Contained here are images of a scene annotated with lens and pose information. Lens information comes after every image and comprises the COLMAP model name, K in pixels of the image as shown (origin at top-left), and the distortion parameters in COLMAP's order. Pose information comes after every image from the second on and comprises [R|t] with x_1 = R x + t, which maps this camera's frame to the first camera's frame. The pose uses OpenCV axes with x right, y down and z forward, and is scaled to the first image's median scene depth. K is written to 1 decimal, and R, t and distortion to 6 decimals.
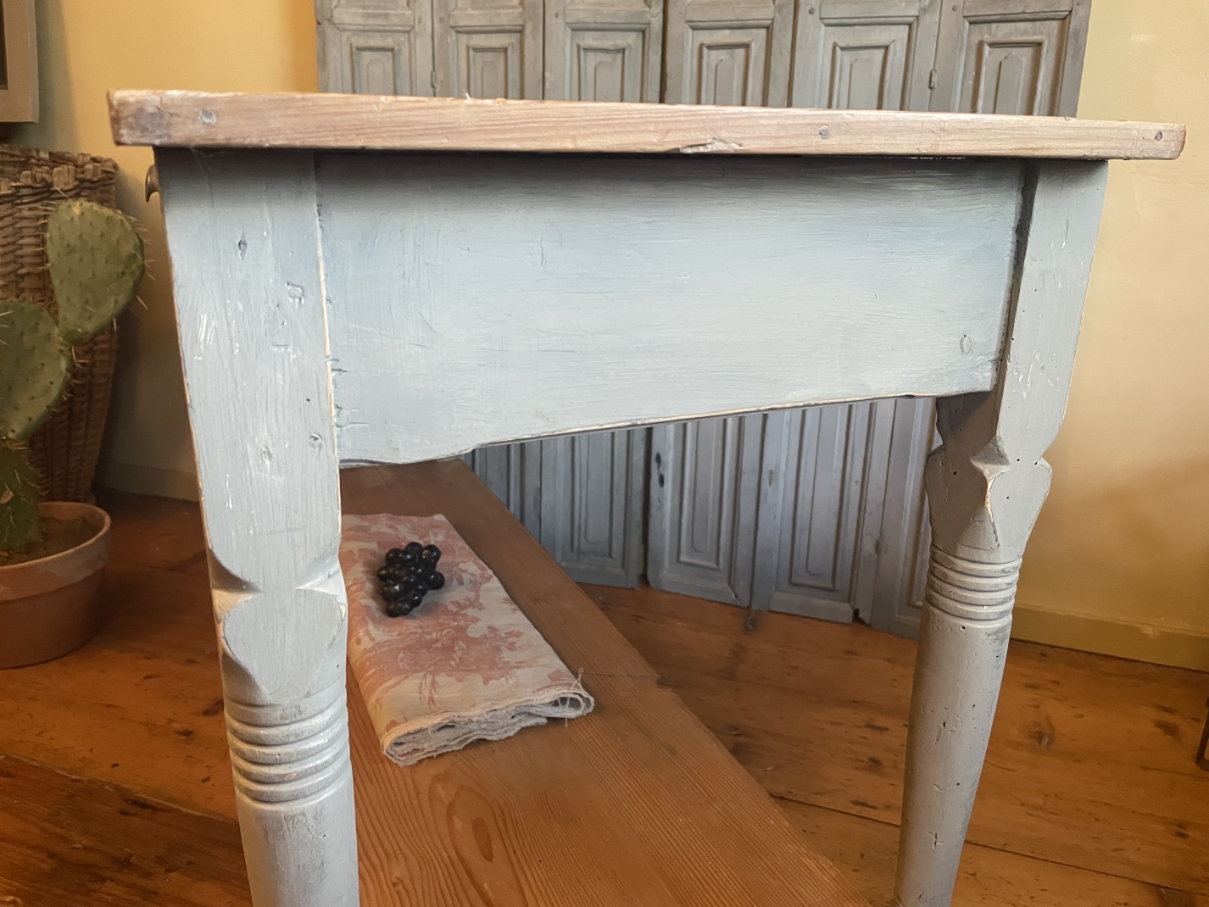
lens RADIAL K [[917.0, 0, 609.1], [0, 917.0, 446.0], [0, 0, 1]] dist [0.085040, -0.128027]
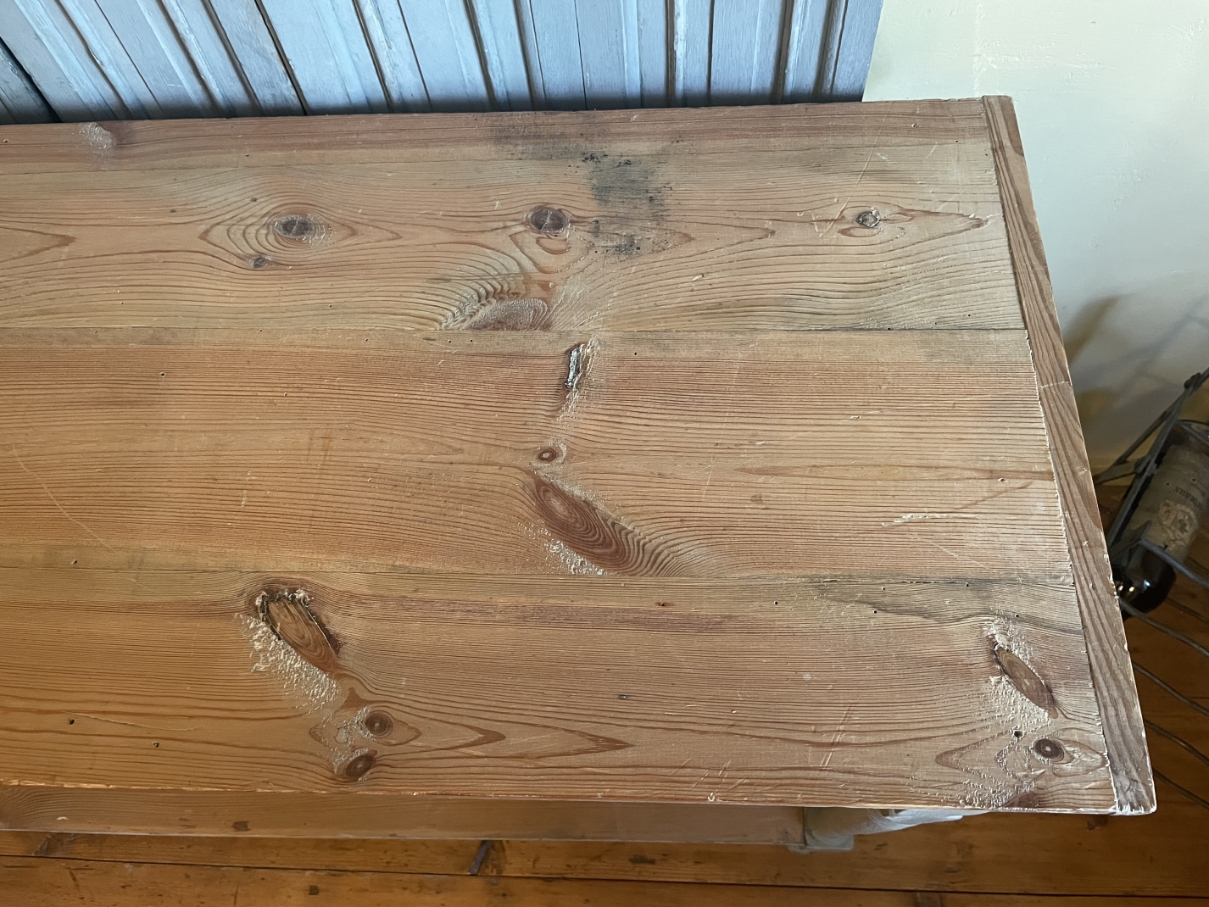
lens RADIAL K [[917.0, 0, 615.2], [0, 917.0, 455.1], [0, 0, 1]] dist [0.085040, -0.128027]
pose [[0.952703, -0.296496, 0.066682, 0.251456], [0.157532, 0.669451, 0.725960, -0.509635], [-0.259884, -0.681121, 0.684496, 0.509441]]
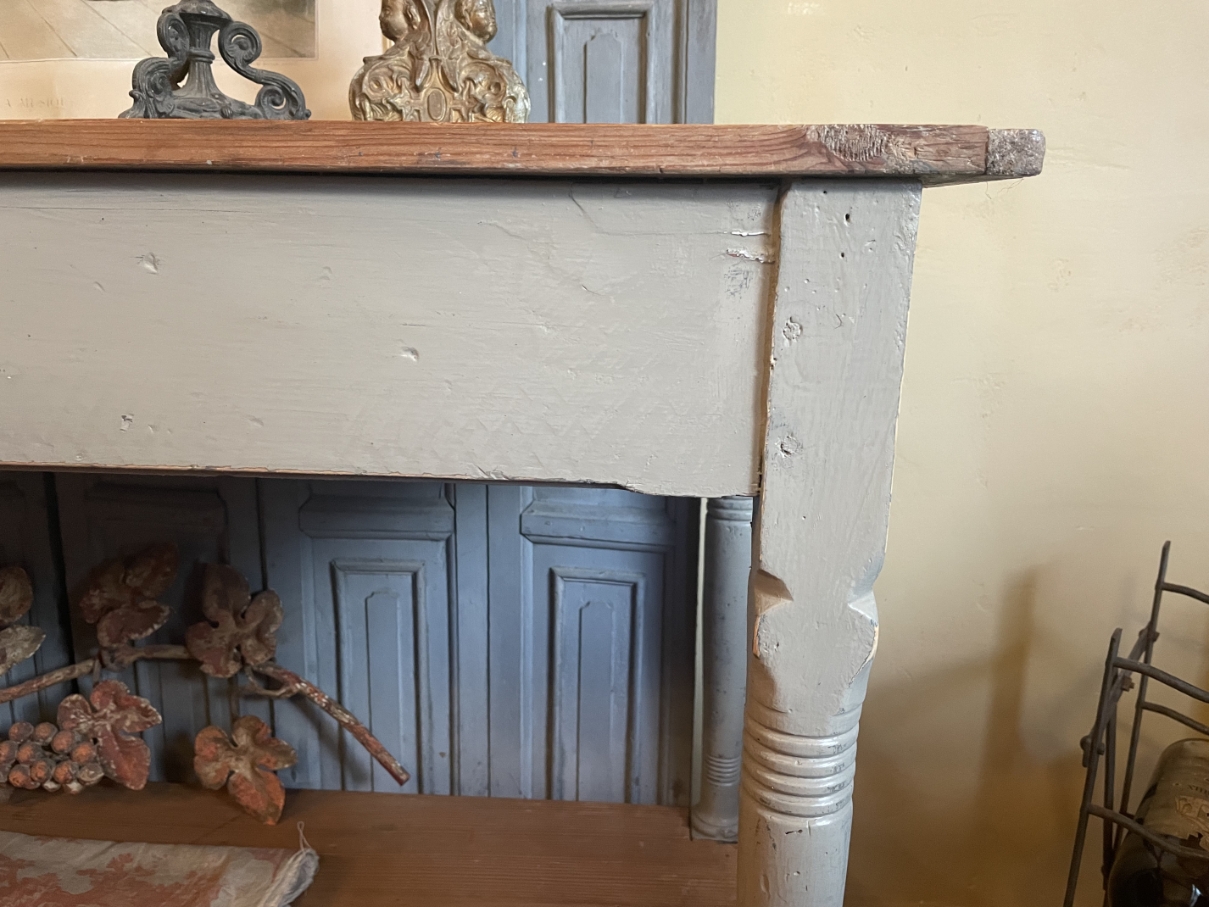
lens RADIAL K [[917.0, 0, 607.9], [0, 917.0, 455.2], [0, 0, 1]] dist [0.085040, -0.128027]
pose [[0.965907, -0.064967, 0.250605, 0.248108], [0.080498, 0.995386, -0.052217, -0.115899], [-0.246057, 0.070610, 0.966680, 0.414152]]
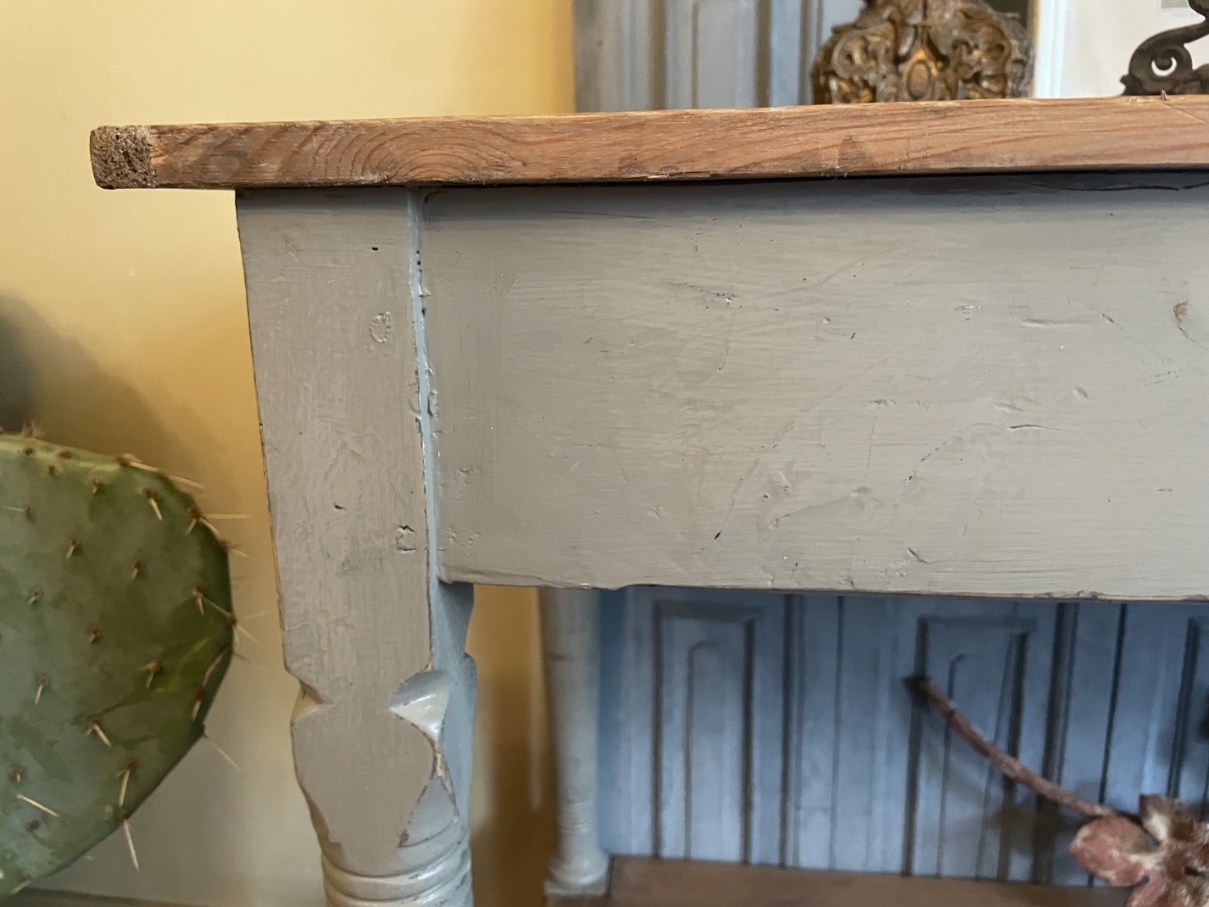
lens RADIAL K [[917.0, 0, 579.9], [0, 917.0, 444.8], [0, 0, 1]] dist [0.085040, -0.128027]
pose [[0.978673, -0.090266, 0.184530, -0.442976], [0.099906, 0.994041, -0.043608, -0.229091], [-0.179494, 0.061114, 0.981859, 0.694966]]
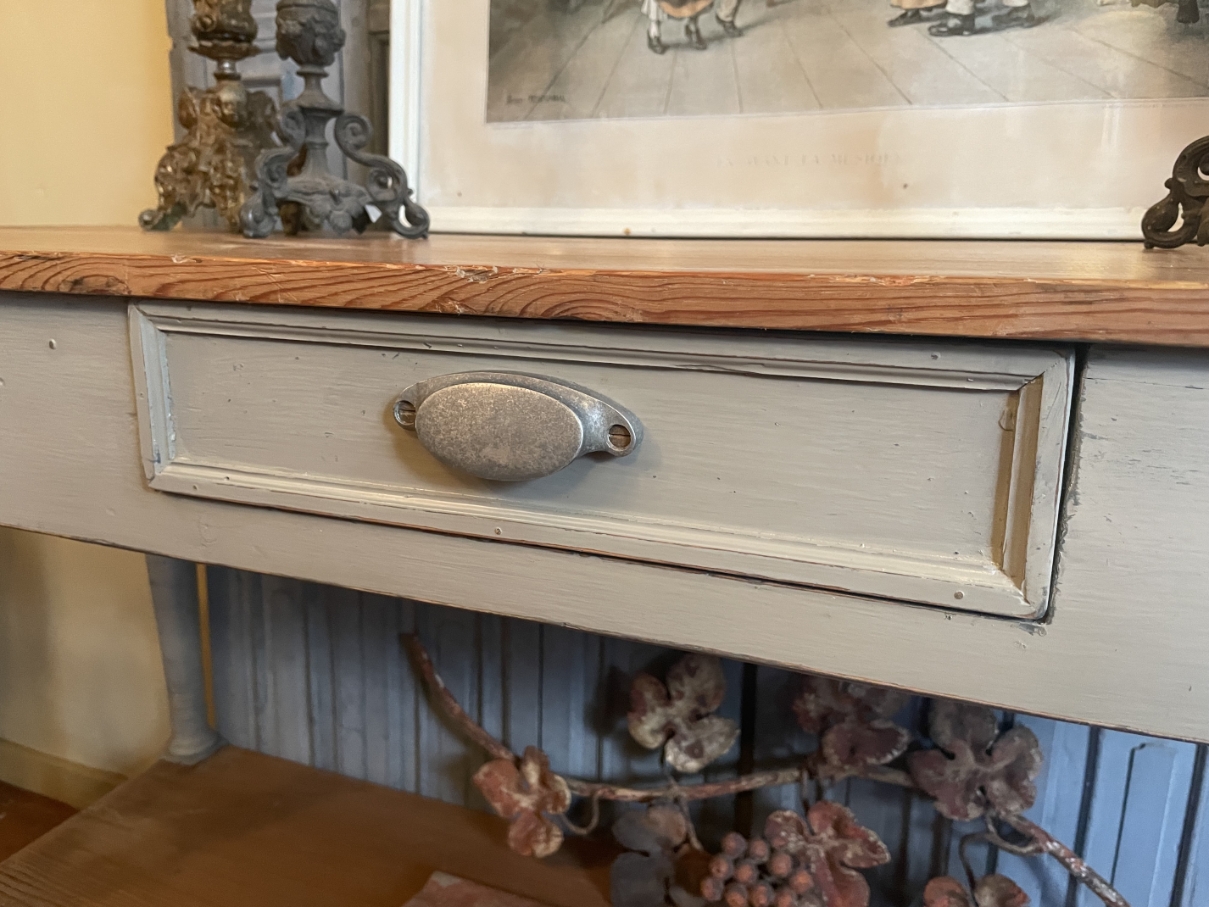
lens RADIAL K [[917.0, 0, 607.5], [0, 917.0, 444.9], [0, 0, 1]] dist [0.085040, -0.128027]
pose [[0.998446, -0.000665, -0.055727, -0.008595], [-0.003117, 0.997697, -0.067753, -0.193046], [0.055643, 0.067821, 0.996145, 0.528103]]
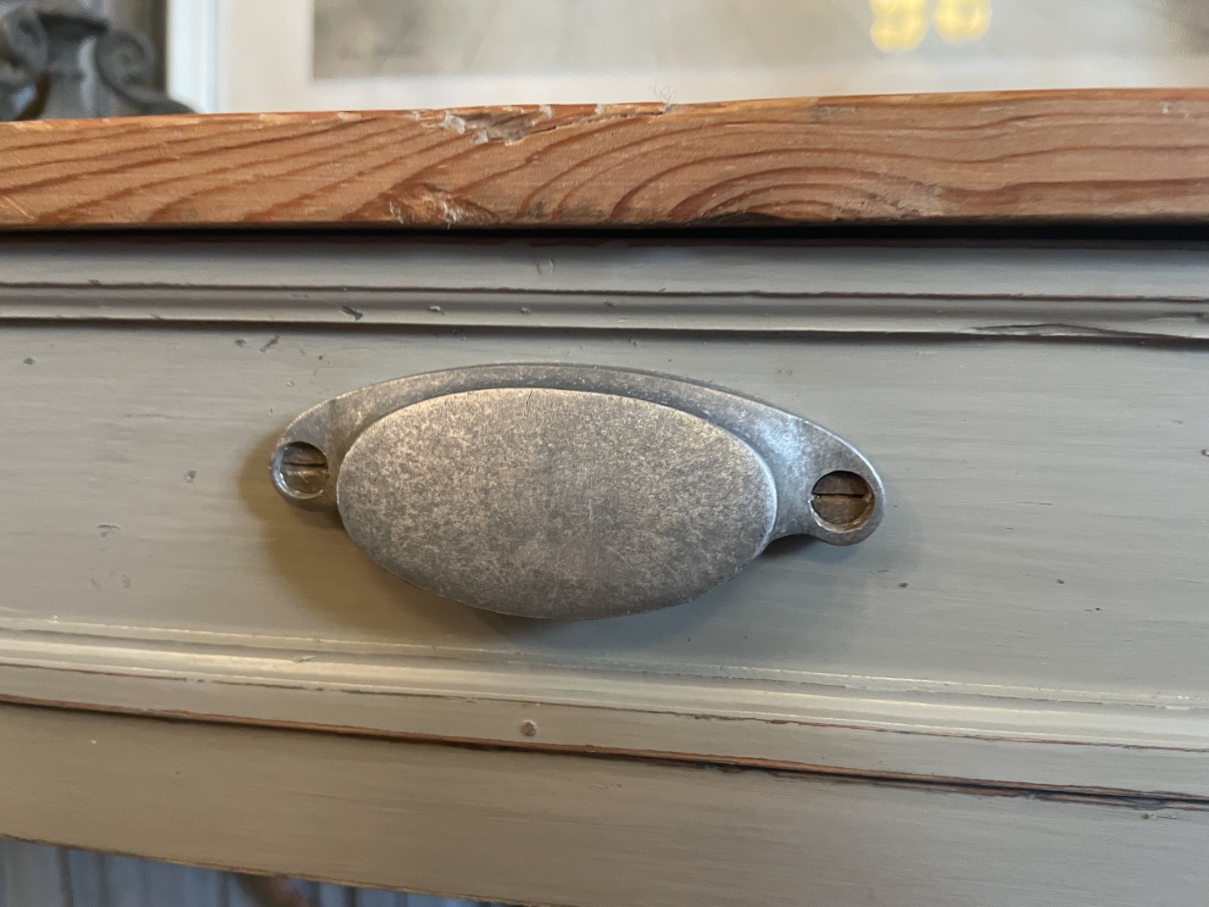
lens RADIAL K [[917.0, 0, 575.1], [0, 917.0, 428.8], [0, 0, 1]] dist [0.085040, -0.128027]
pose [[0.988627, -0.043269, 0.144026, -0.057351], [0.063388, 0.988377, -0.138177, -0.205312], [-0.136374, 0.145735, 0.979879, 0.652684]]
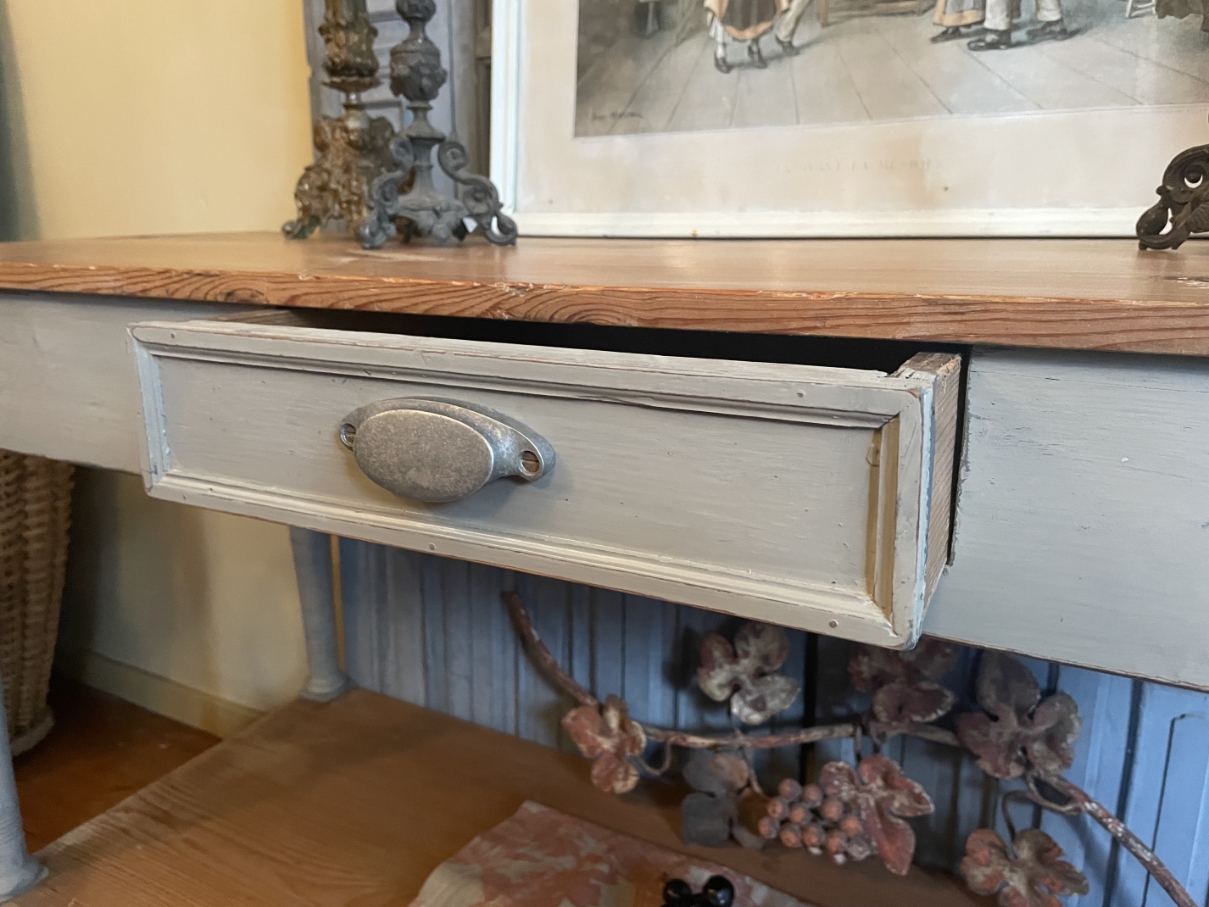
lens RADIAL K [[917.0, 0, 615.6], [0, 917.0, 438.8], [0, 0, 1]] dist [0.085040, -0.128027]
pose [[0.982997, 0.011111, -0.183285, 0.029518], [-0.021390, 0.998301, -0.054204, -0.187559], [0.182371, 0.057202, 0.981564, 0.472525]]
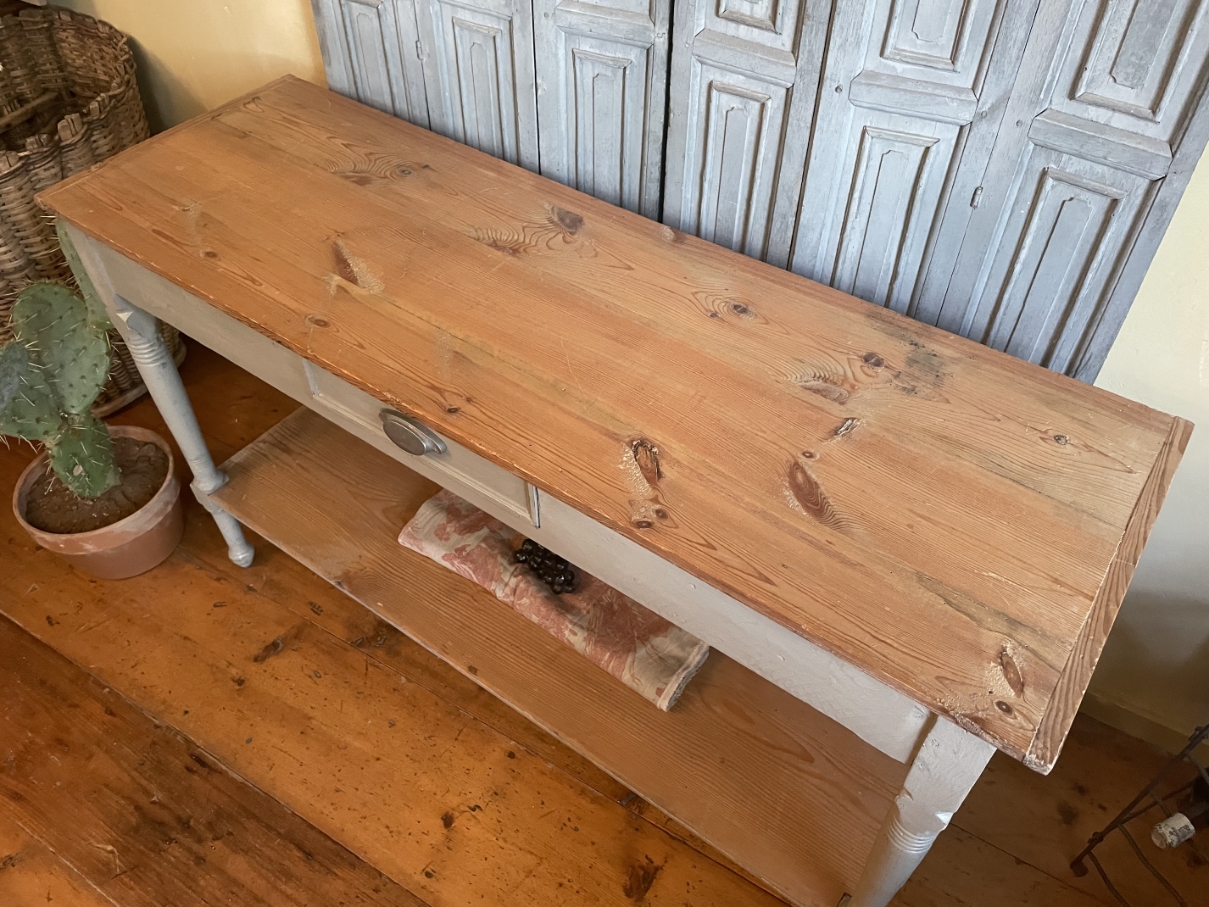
lens RADIAL K [[917.0, 0, 606.0], [0, 917.0, 449.1], [0, 0, 1]] dist [0.085040, -0.128027]
pose [[0.954608, 0.198516, -0.222068, 0.257143], [-0.069274, 0.873057, 0.482673, -0.551193], [0.289697, -0.445380, 0.847179, 0.185208]]
